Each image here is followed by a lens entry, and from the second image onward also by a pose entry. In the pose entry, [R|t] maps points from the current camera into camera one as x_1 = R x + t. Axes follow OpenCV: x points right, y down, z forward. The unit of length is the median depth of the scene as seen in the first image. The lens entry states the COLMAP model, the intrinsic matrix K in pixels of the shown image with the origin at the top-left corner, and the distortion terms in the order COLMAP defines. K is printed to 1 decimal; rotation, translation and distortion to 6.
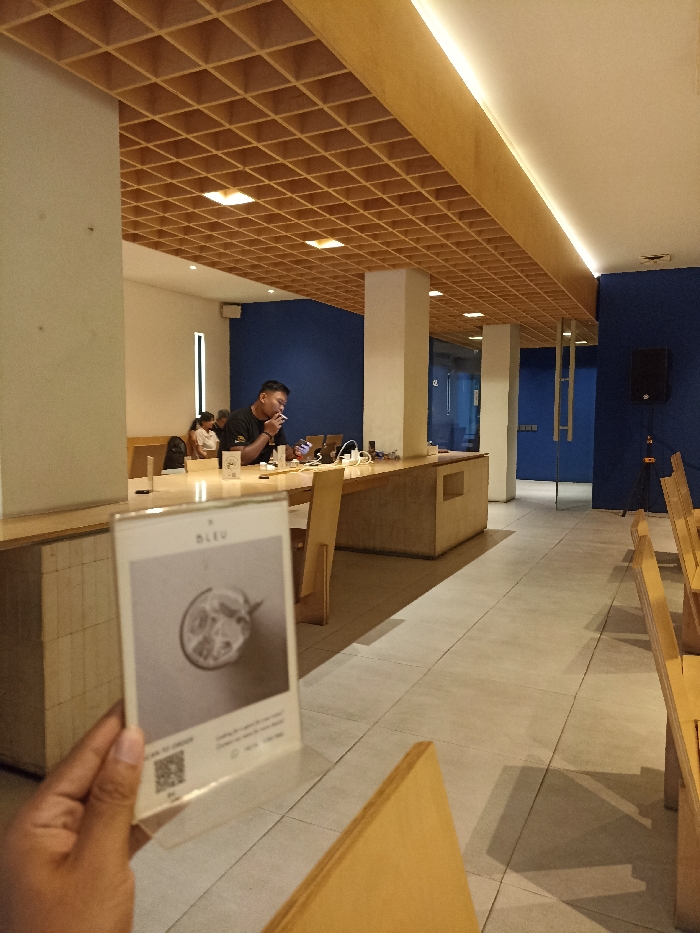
lens RADIAL K [[687.3, 0, 353.8], [0, 687.3, 465.9], [0, 0, 1]] dist [0.066284, -0.050047]
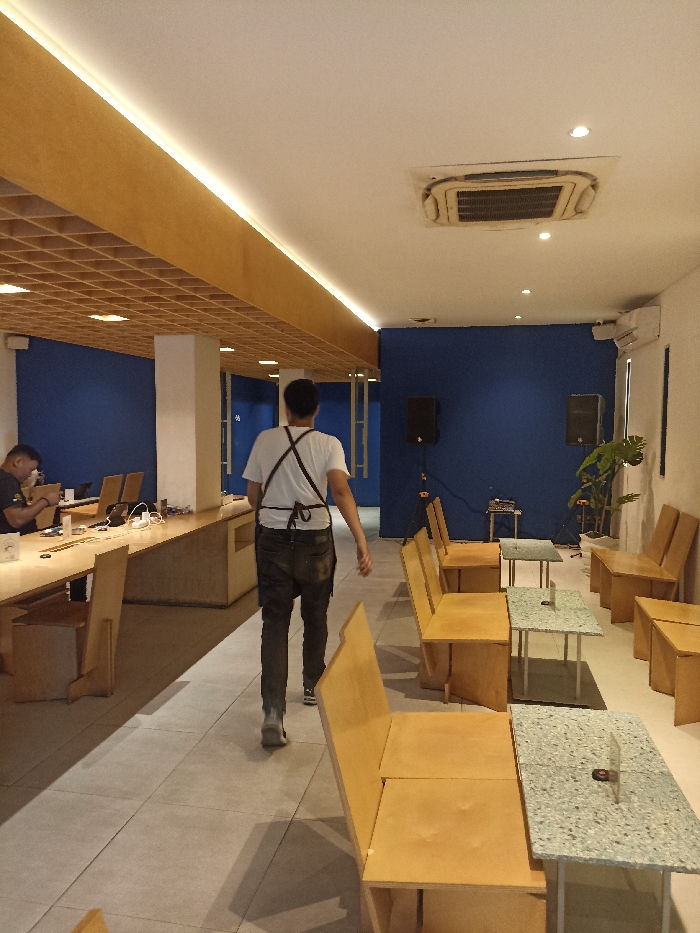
lens RADIAL K [[687.3, 0, 353.8], [0, 687.3, 465.9], [0, 0, 1]] dist [0.066284, -0.050047]
pose [[0.965226, -0.019870, 0.260662, 0.037969], [0.023407, 0.999671, -0.010471, -0.080829], [-0.260368, 0.016208, 0.965373, -0.101341]]
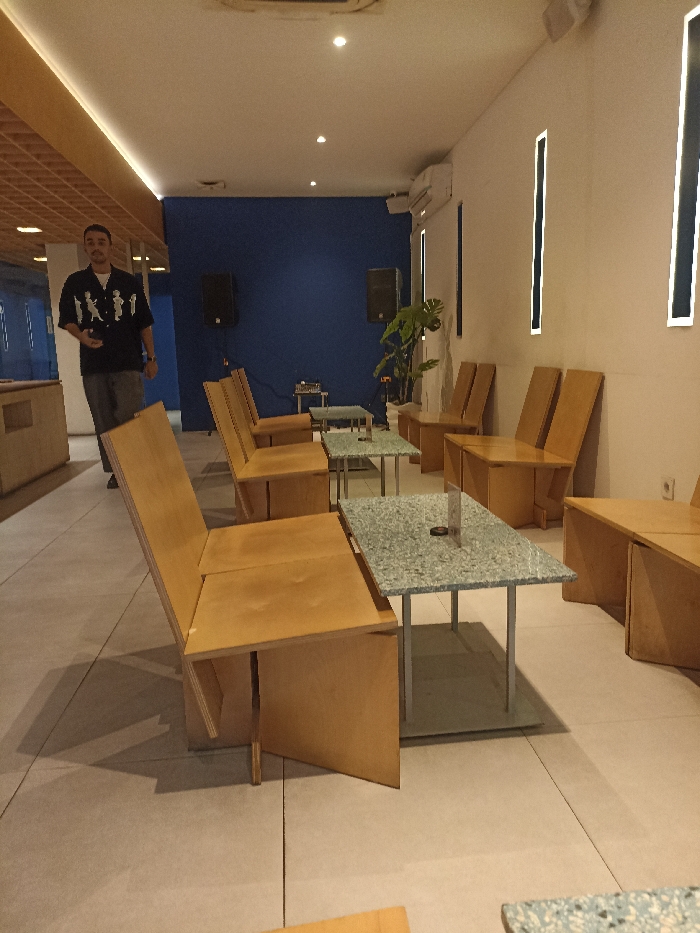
lens RADIAL K [[687.3, 0, 353.8], [0, 687.3, 465.9], [0, 0, 1]] dist [0.066284, -0.050047]
pose [[0.850396, -0.121305, 0.511968, 0.053946], [0.074306, 0.990996, 0.111381, 0.030619], [-0.520870, -0.056676, 0.851753, -0.027740]]
